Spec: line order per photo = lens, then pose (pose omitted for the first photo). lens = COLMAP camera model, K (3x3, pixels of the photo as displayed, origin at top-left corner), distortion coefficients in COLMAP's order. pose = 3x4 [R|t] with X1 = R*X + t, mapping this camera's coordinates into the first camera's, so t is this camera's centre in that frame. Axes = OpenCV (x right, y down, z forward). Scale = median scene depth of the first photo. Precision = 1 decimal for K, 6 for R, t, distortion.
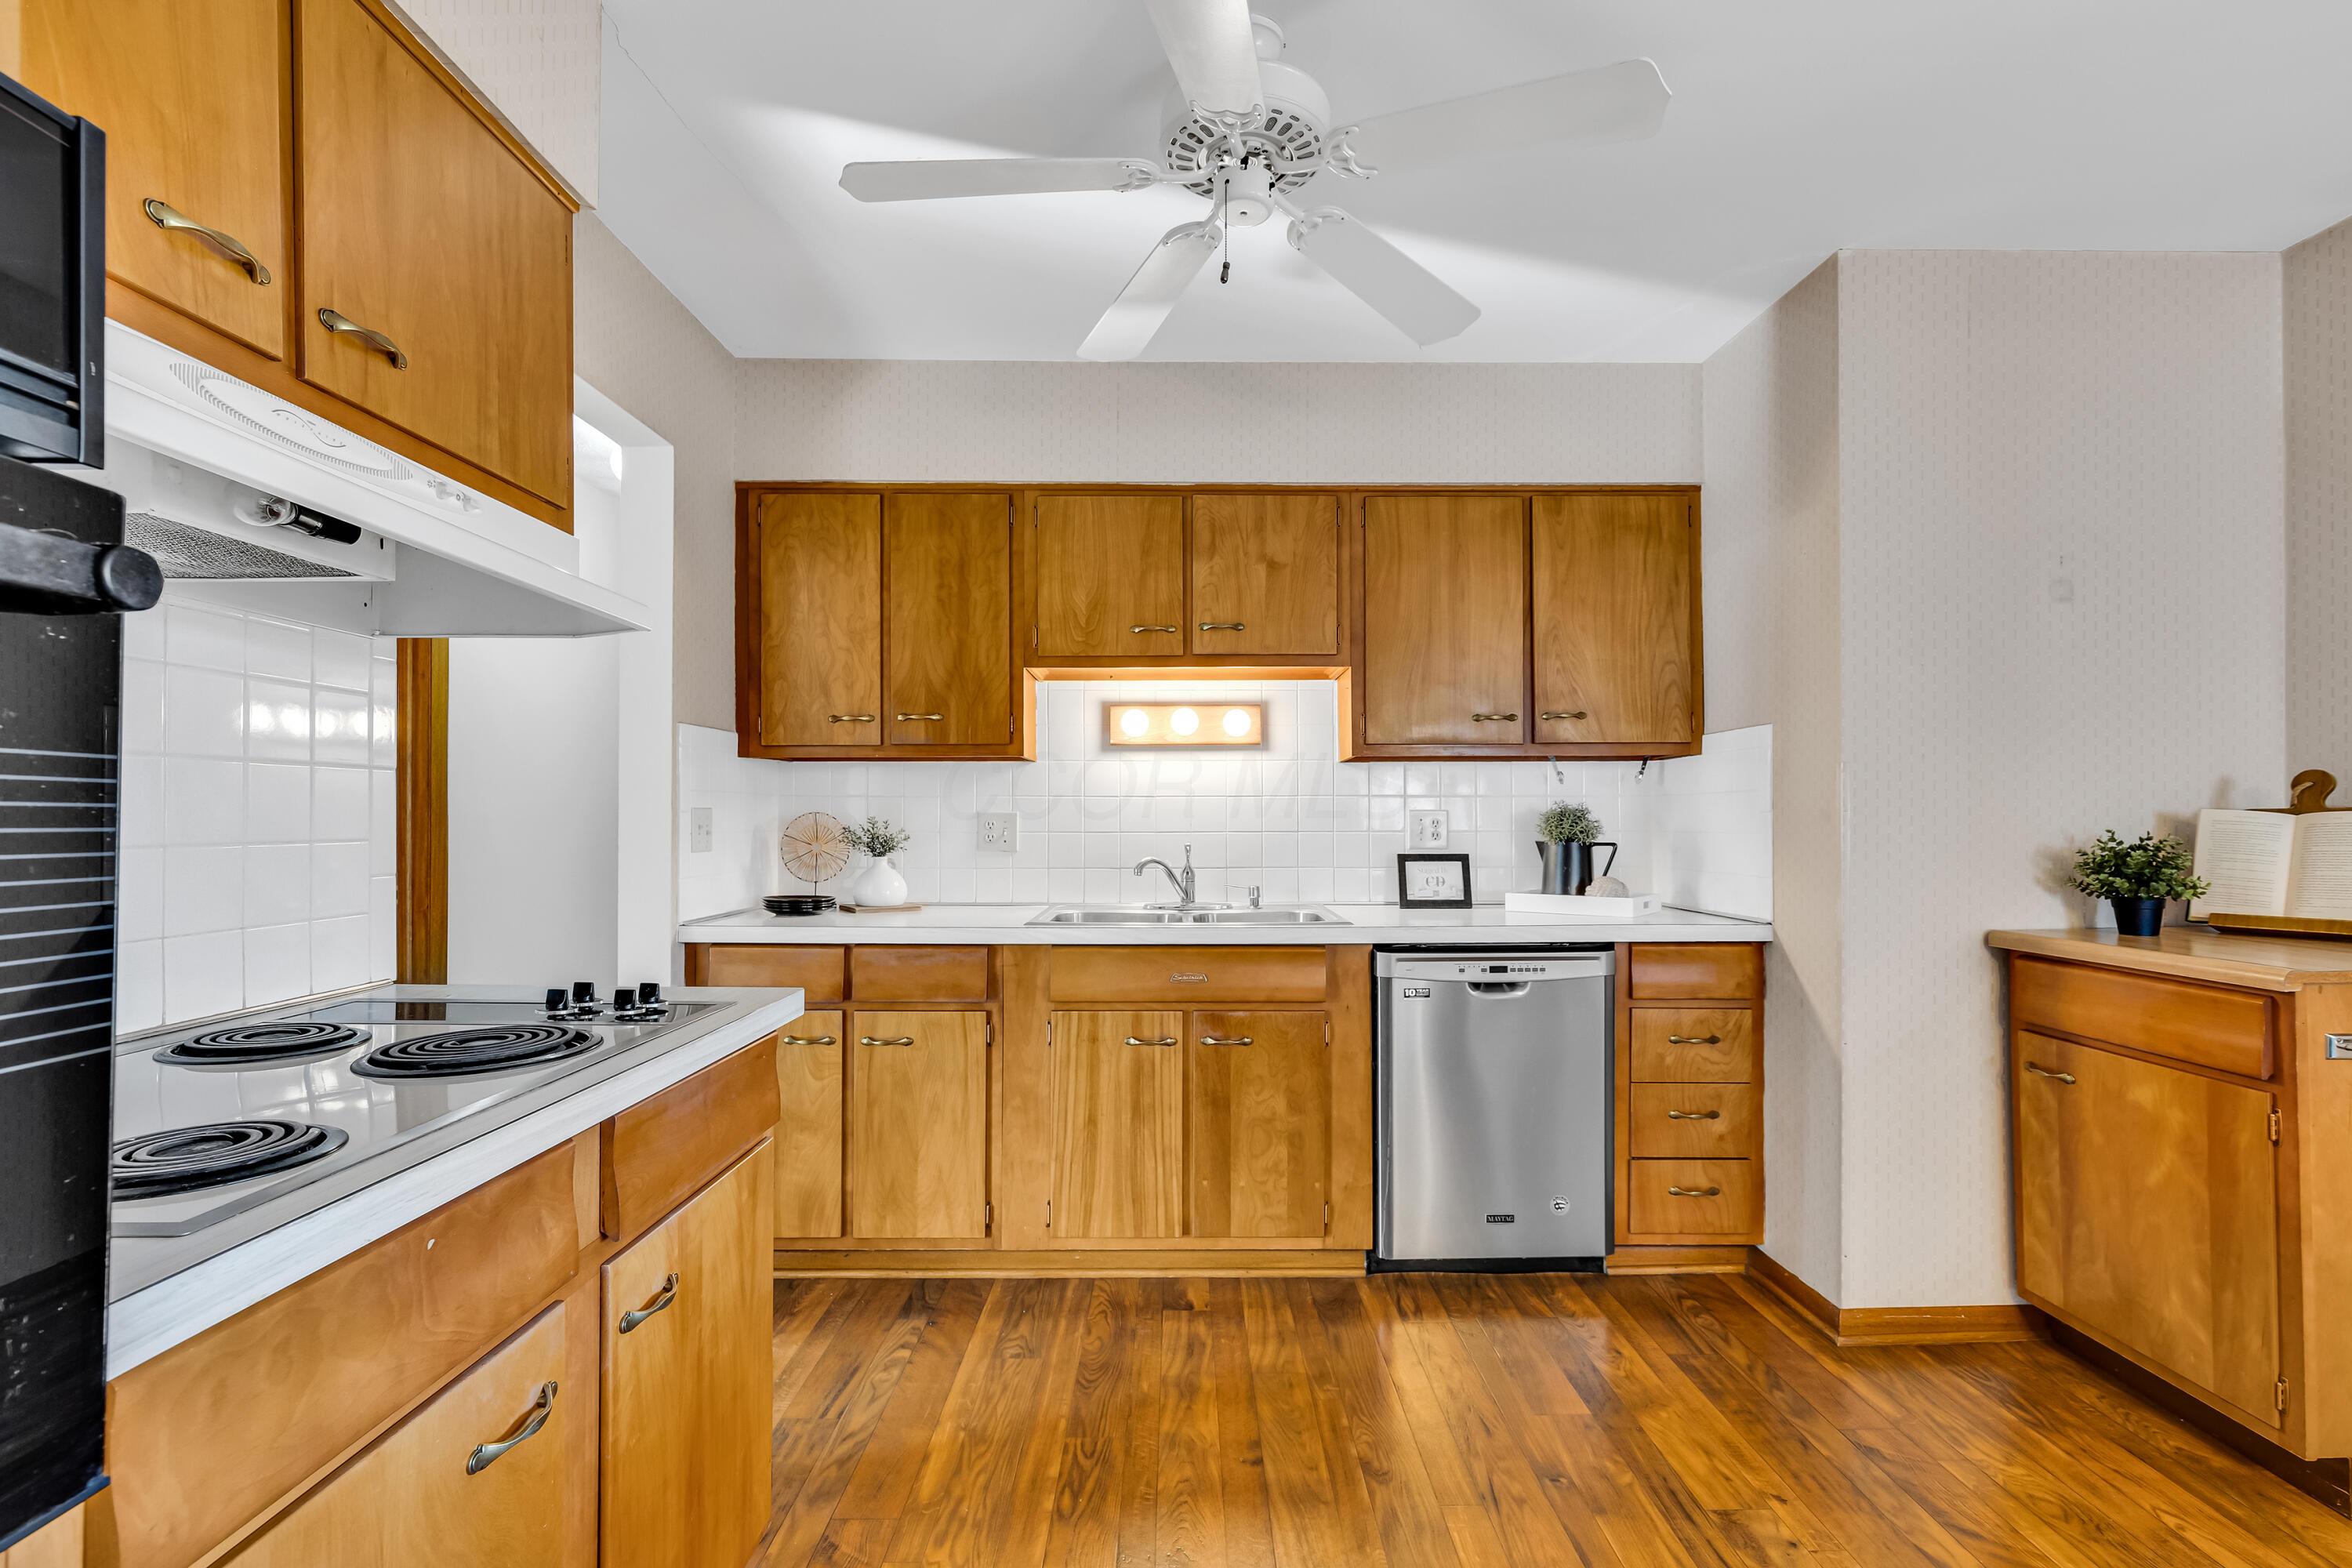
lens RADIAL K [[1073.6, 0, 1185.3], [0, 1073.6, 807.9], [0, 0, 1]] dist [0.009619, -0.000400]
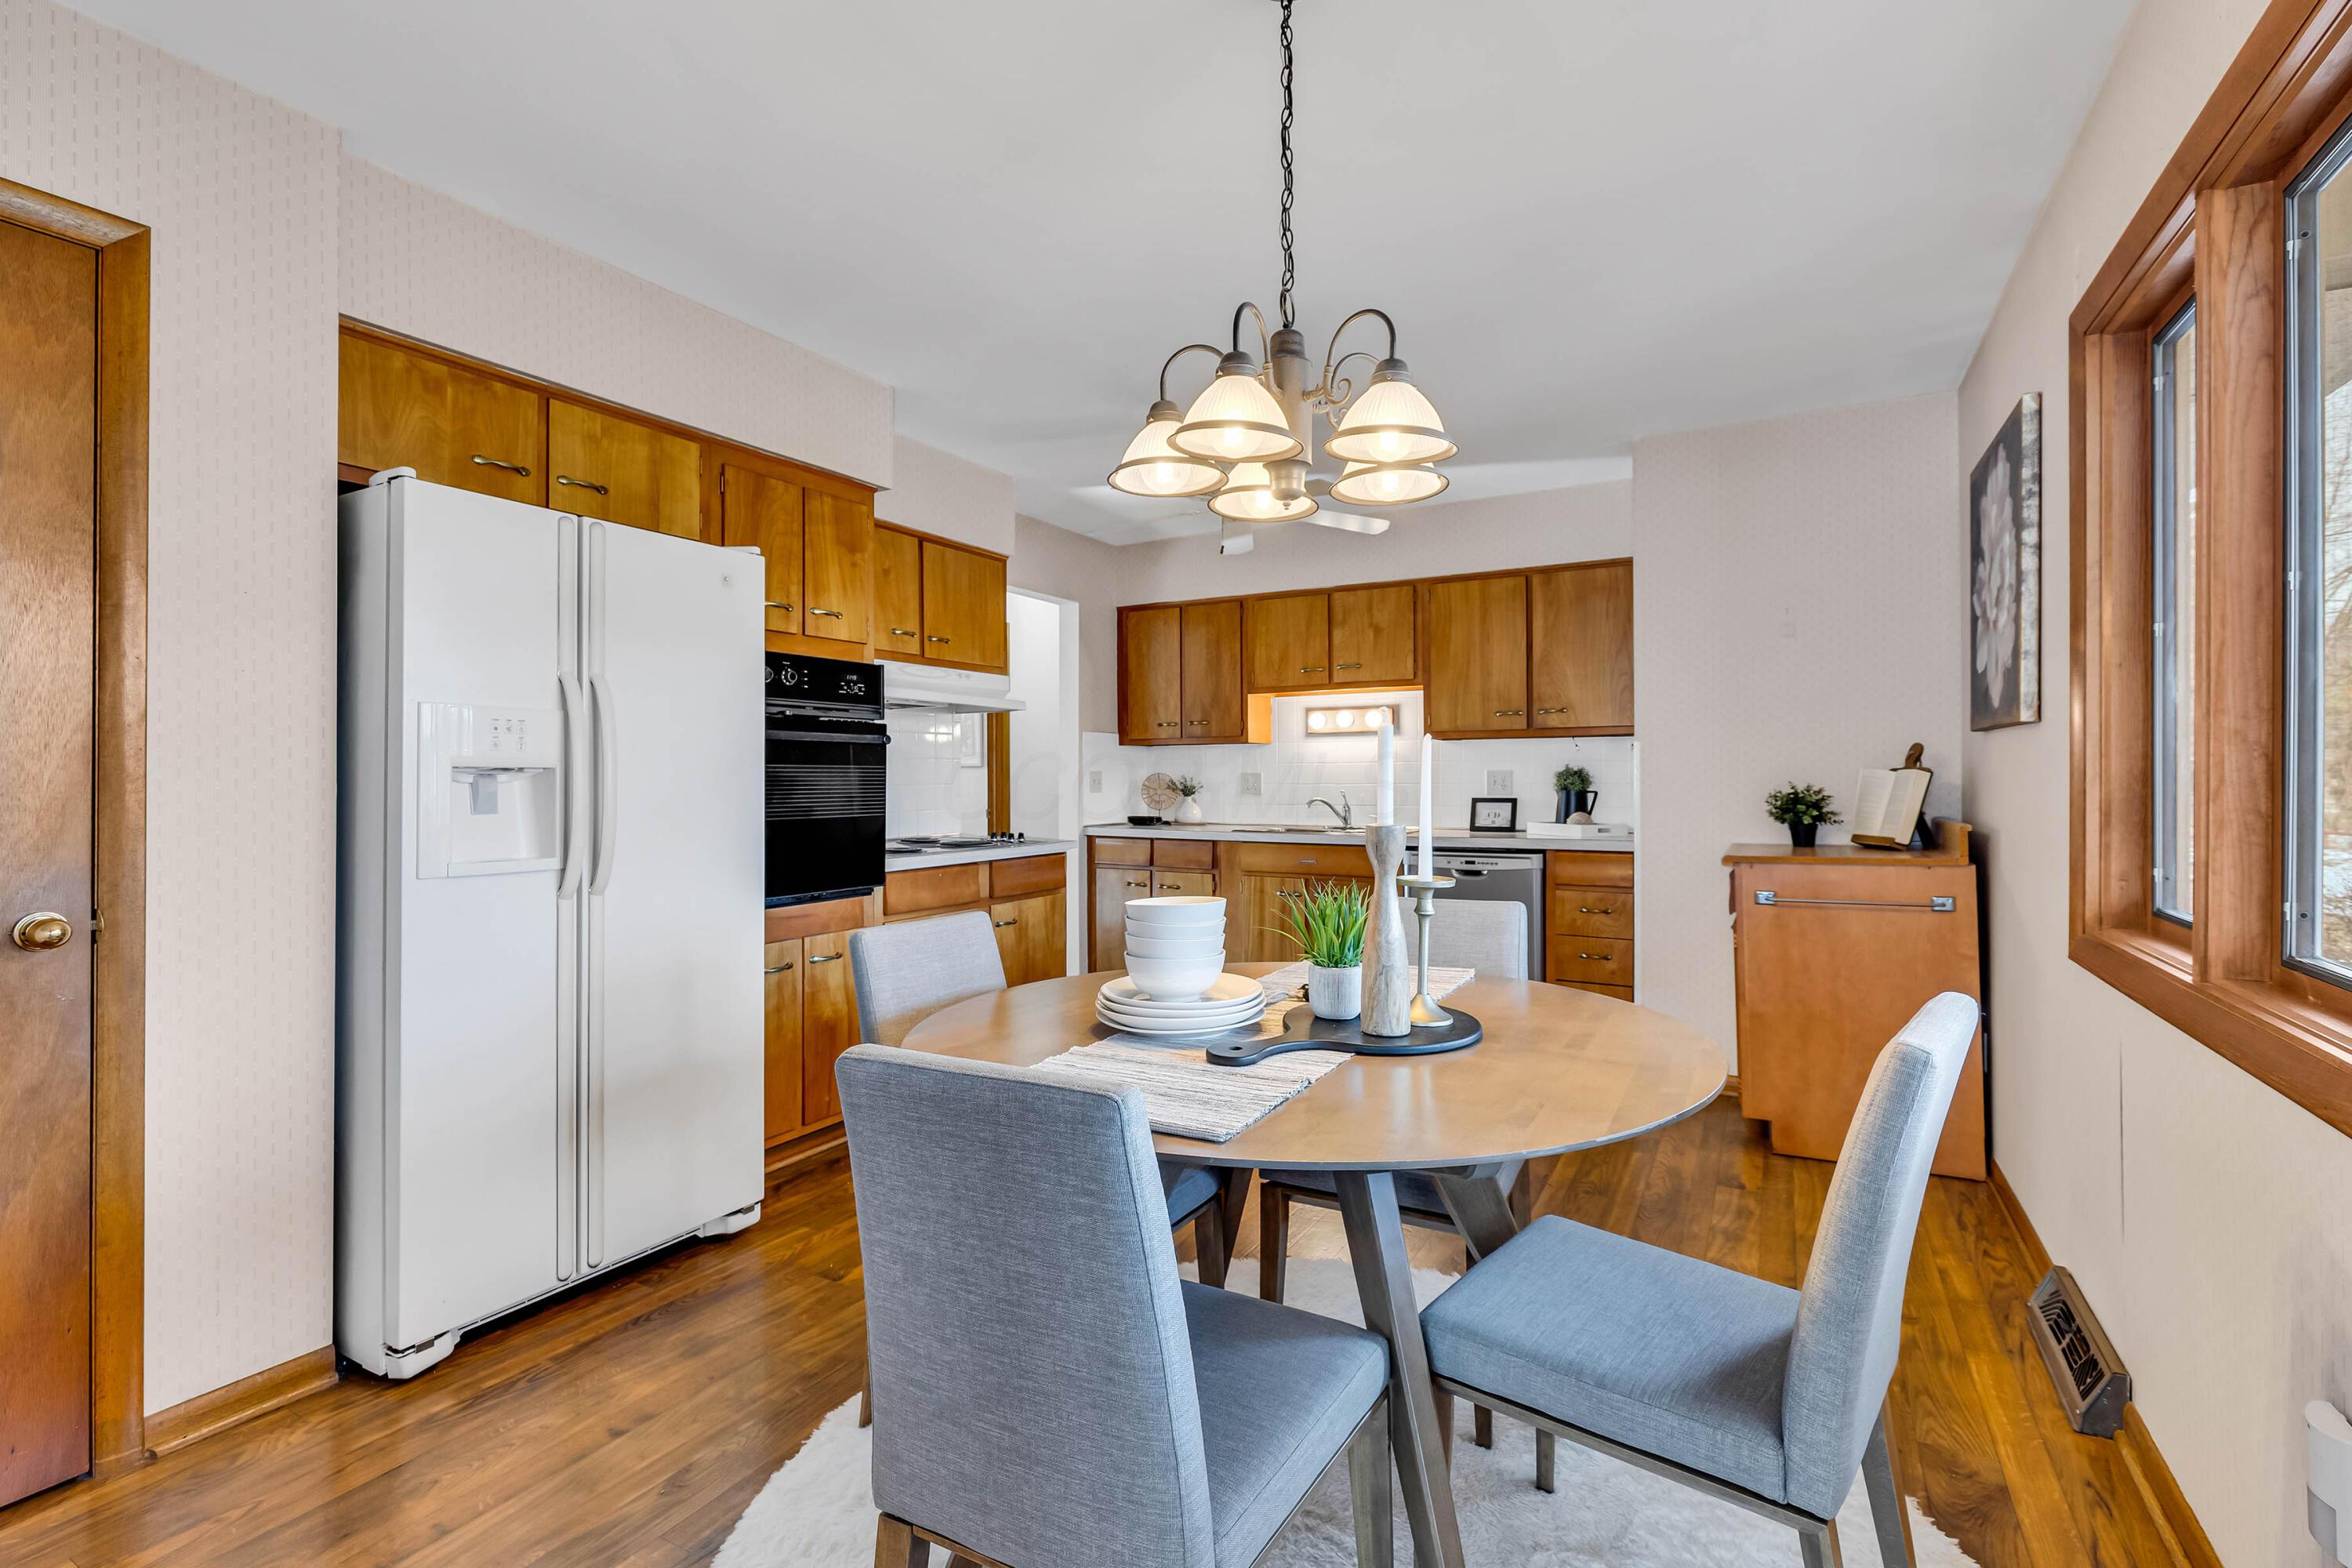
lens RADIAL K [[1073.6, 0, 1170.7], [0, 1073.6, 775.6], [0, 0, 1]] dist [0.009619, -0.000400]
pose [[0.862274, -0.002546, -0.506435, 0.676925], [0.007527, 0.999941, 0.007788, -0.006587], [0.506386, -0.010527, 0.862243, -0.666474]]
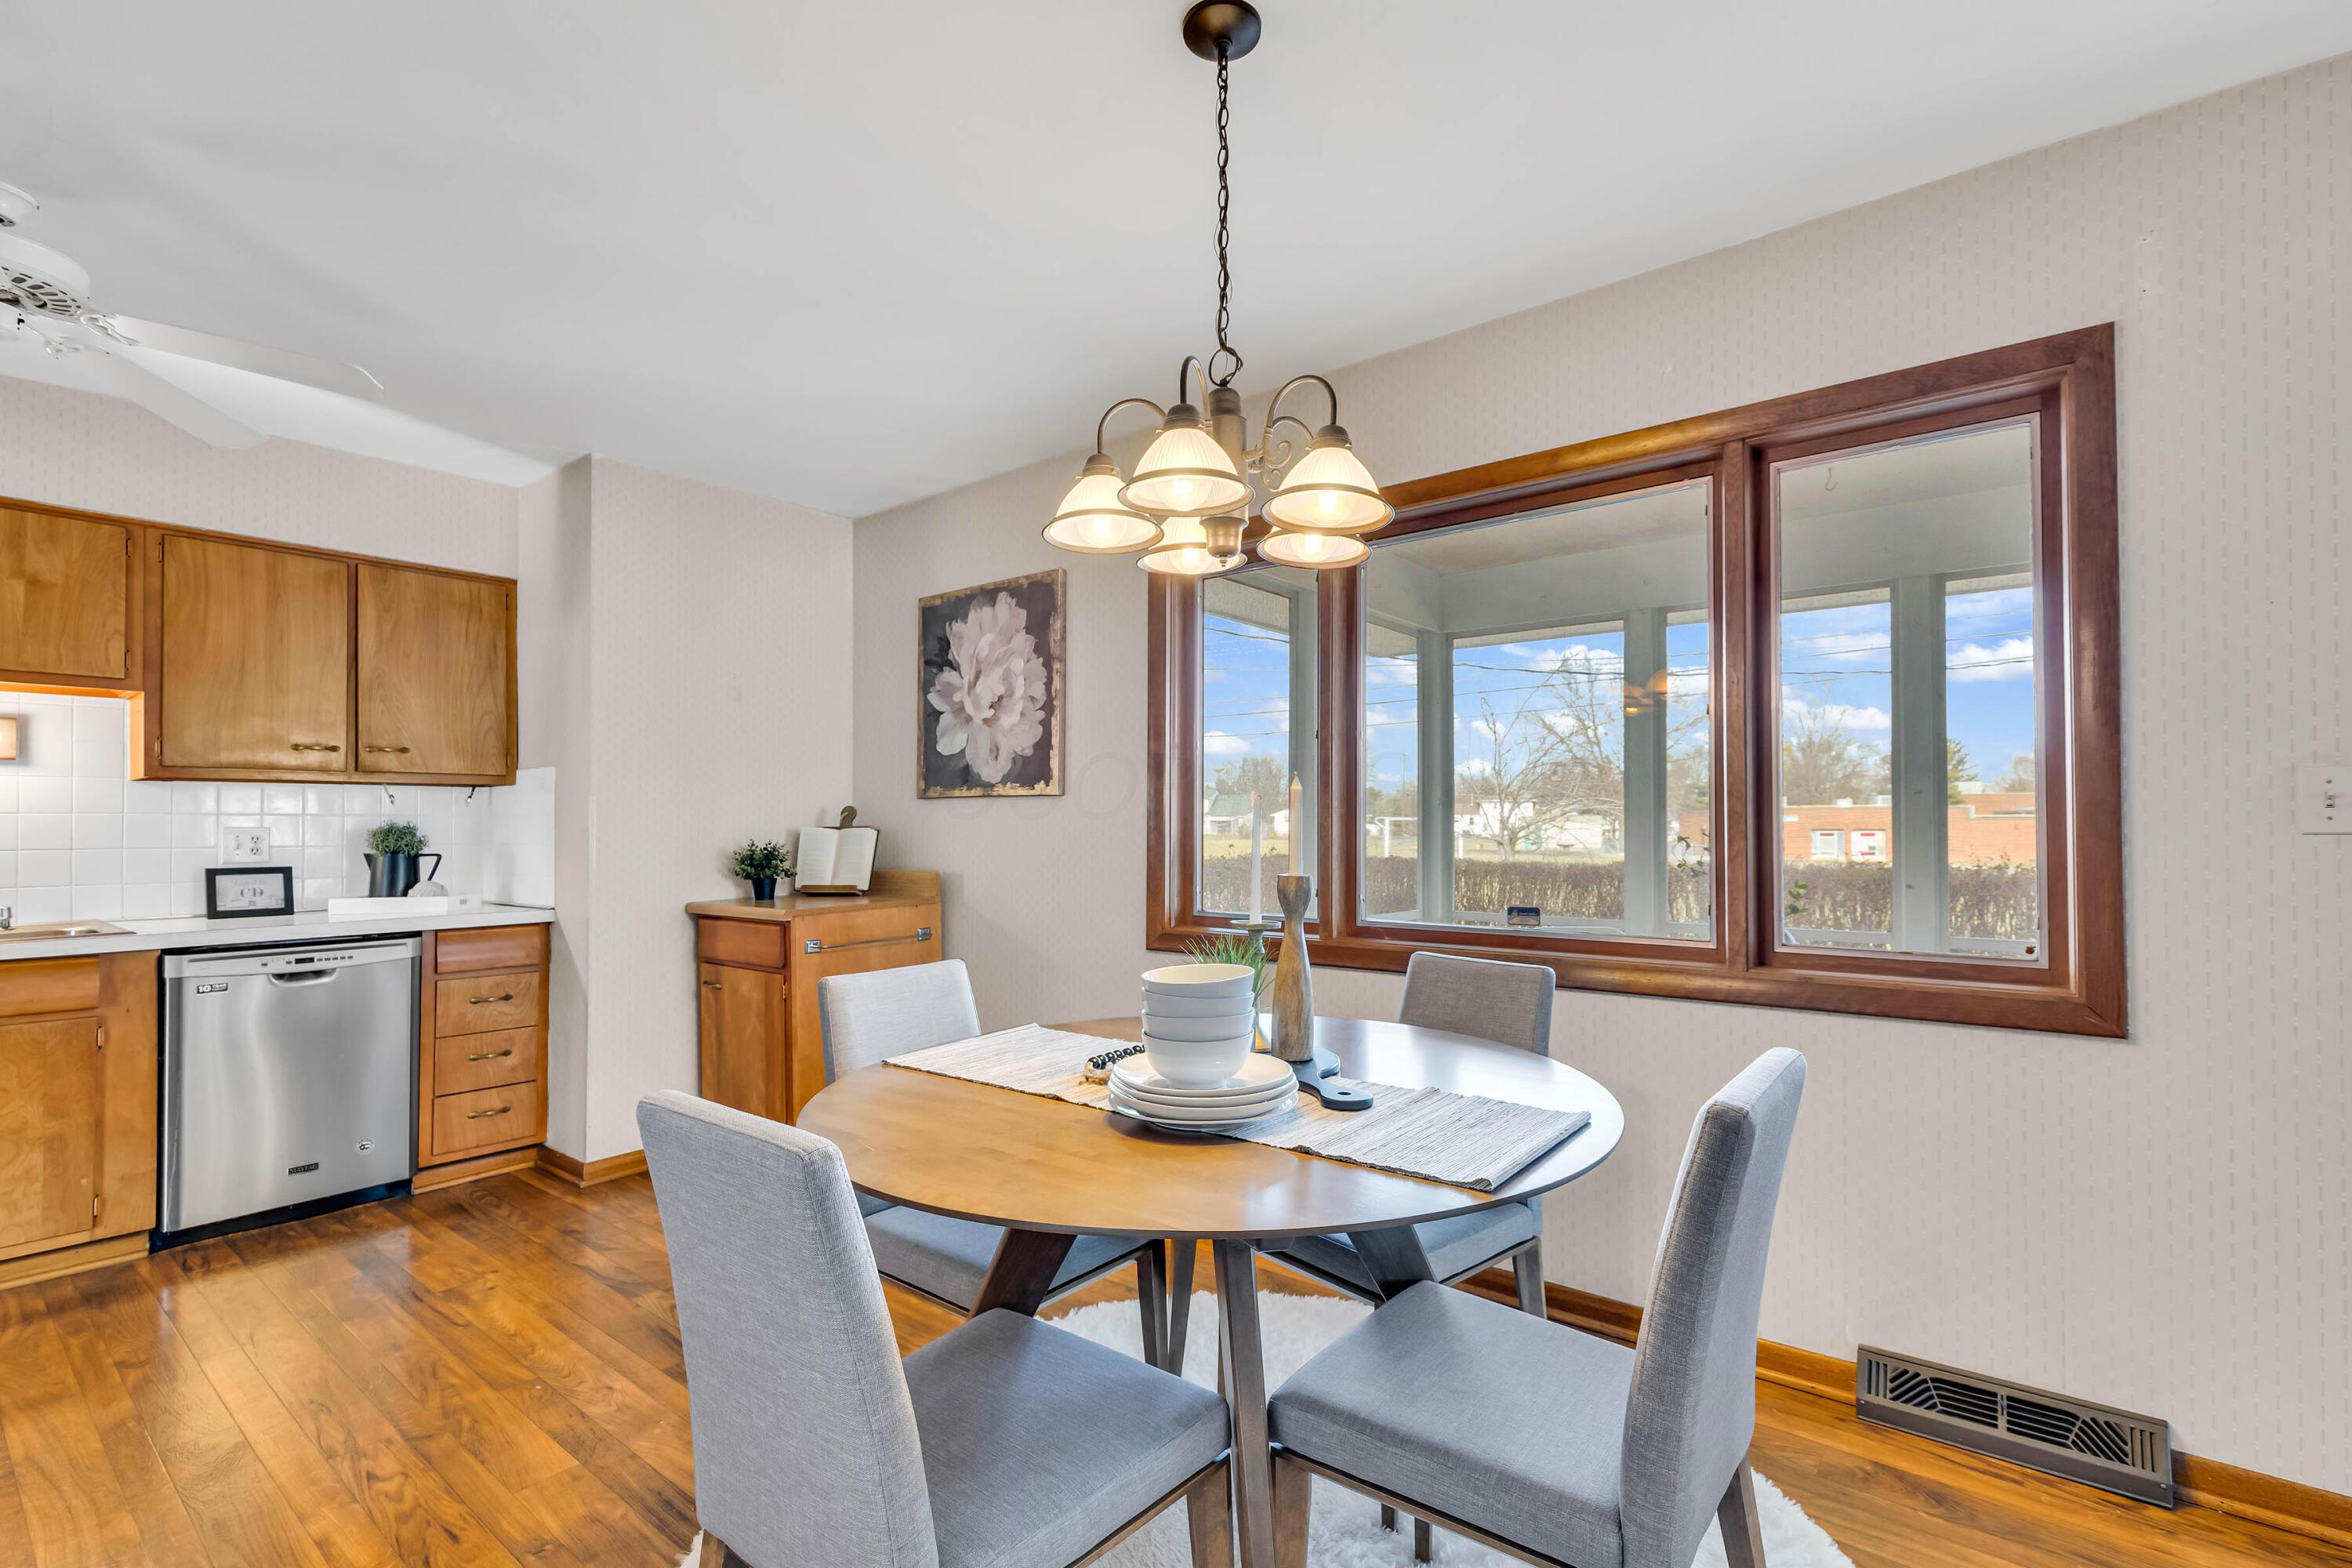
lens RADIAL K [[1073.6, 0, 1185.7], [0, 1073.6, 809.4], [0, 0, 1]] dist [0.009619, -0.000400]
pose [[0.635945, 0.010931, 0.771657, -0.014843], [-0.003133, 0.999928, -0.011583, -0.007126], [-0.771728, 0.004949, 0.635933, -0.474283]]
